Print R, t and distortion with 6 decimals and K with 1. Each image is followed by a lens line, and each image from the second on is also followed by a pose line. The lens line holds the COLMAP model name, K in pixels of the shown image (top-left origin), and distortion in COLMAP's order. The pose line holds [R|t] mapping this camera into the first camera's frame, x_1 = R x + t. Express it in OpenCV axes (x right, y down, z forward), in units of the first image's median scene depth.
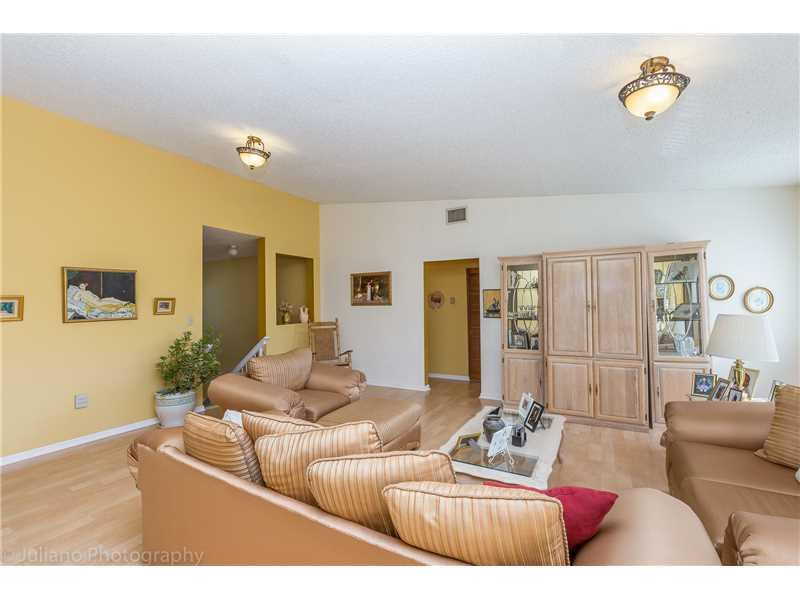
lens RADIAL K [[366.4, 0, 400.0], [0, 366.4, 300.0], [0, 0, 1]] dist [0.018954, -0.000171]
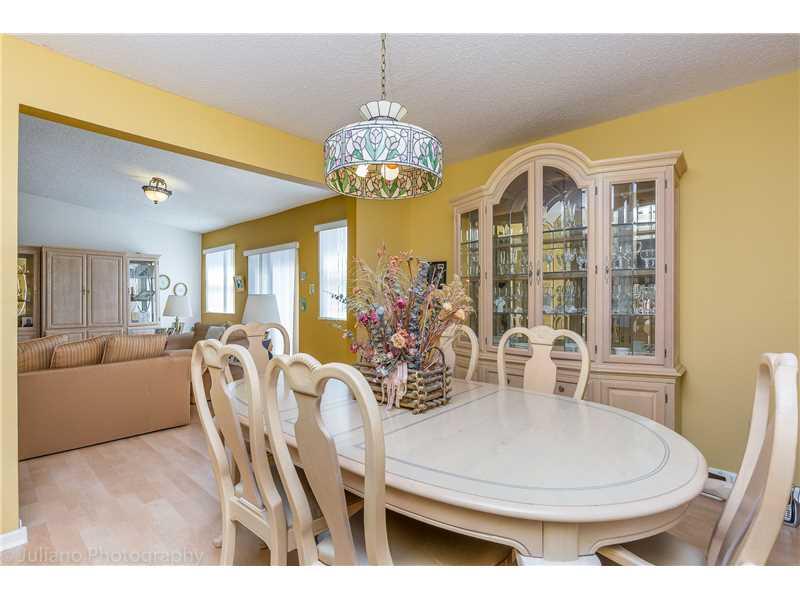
lens RADIAL K [[374.6, 0, 400.0], [0, 374.6, 300.0], [0, 0, 1]] dist [-0.014959, -0.000017]
pose [[0.217569, 0.007736, 0.976014, -0.463693], [-0.026583, 0.999645, -0.001997, 0.018498], [-0.975683, -0.025510, 0.217698, -0.360365]]
